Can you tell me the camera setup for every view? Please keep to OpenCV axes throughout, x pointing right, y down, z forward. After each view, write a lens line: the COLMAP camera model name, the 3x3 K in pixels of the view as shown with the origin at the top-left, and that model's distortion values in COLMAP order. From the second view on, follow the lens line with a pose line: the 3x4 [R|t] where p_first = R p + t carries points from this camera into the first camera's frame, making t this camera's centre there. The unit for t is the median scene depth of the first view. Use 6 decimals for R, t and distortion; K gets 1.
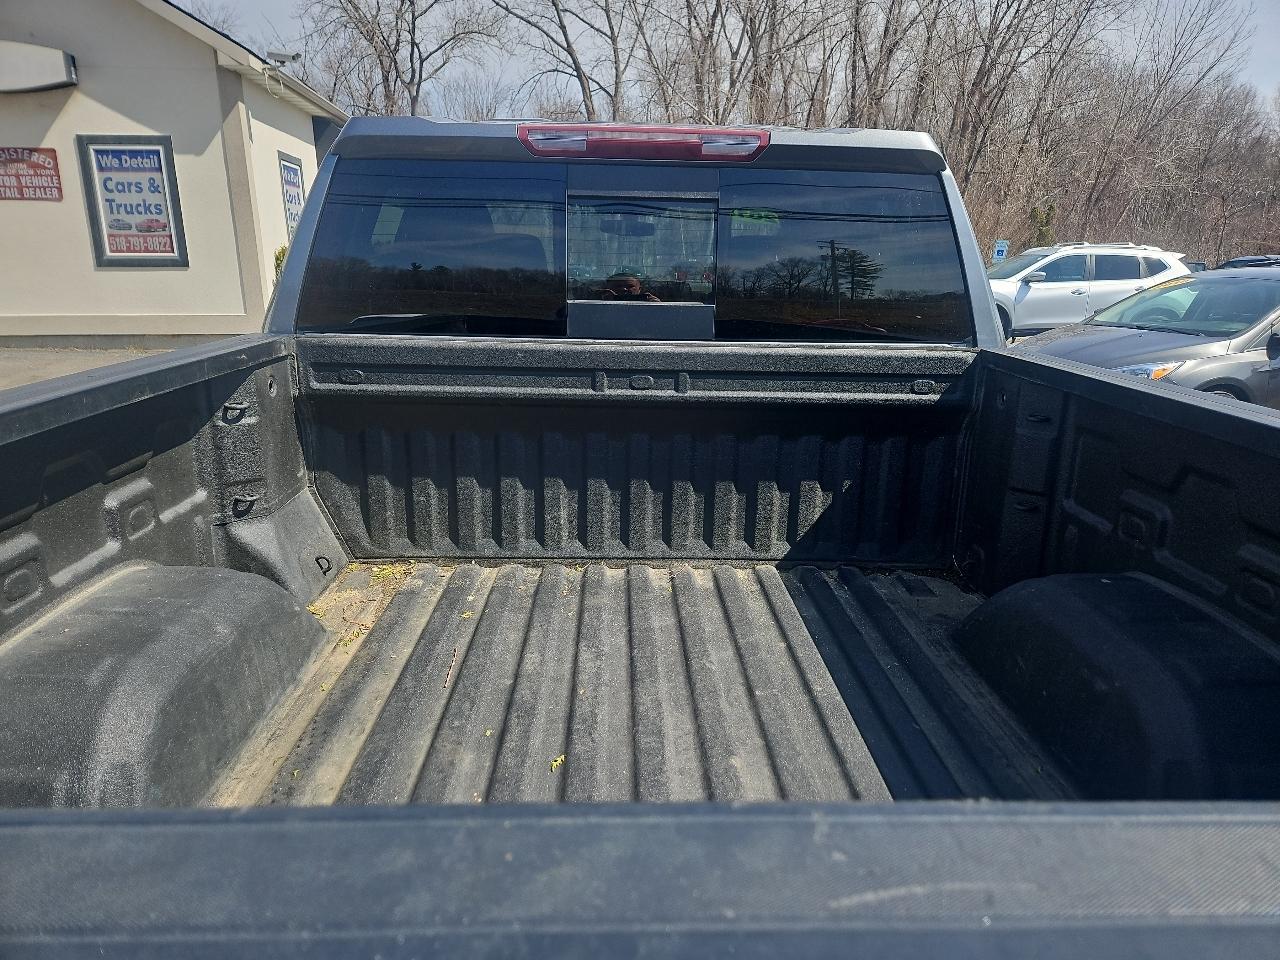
lens RADIAL K [[852.2, 0, 647.5], [0, 852.2, 475.1], [0, 0, 1]] dist [0.069314, -0.053410]
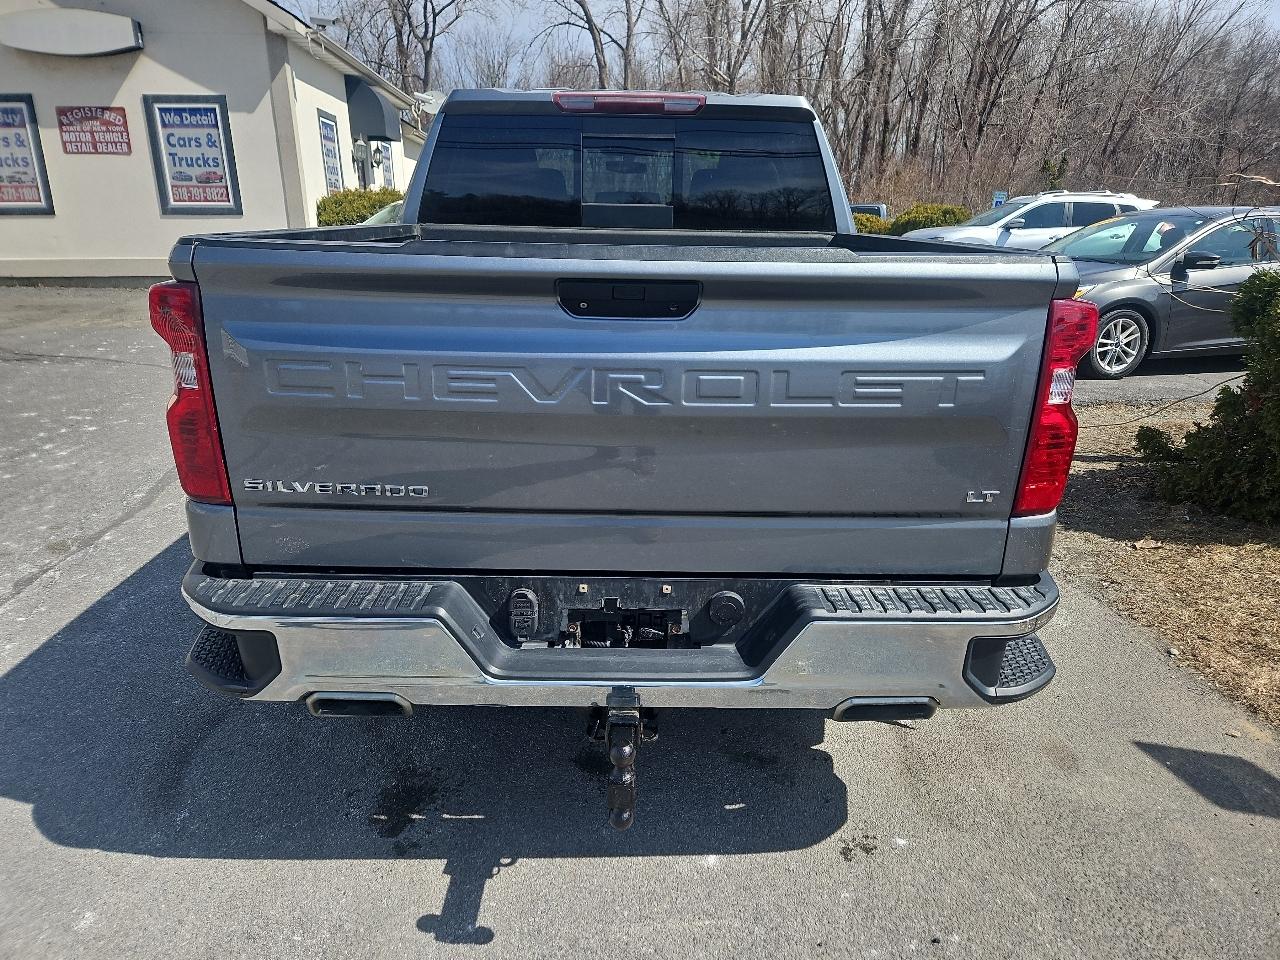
lens RADIAL K [[852.2, 0, 640.1], [0, 852.2, 481.2], [0, 0, 1]] dist [0.069314, -0.053410]
pose [[0.999742, 0.003275, -0.022482, 0.008760], [-0.002119, 0.998684, 0.051249, 0.038445], [0.022620, -0.051188, 0.998433, -0.104948]]
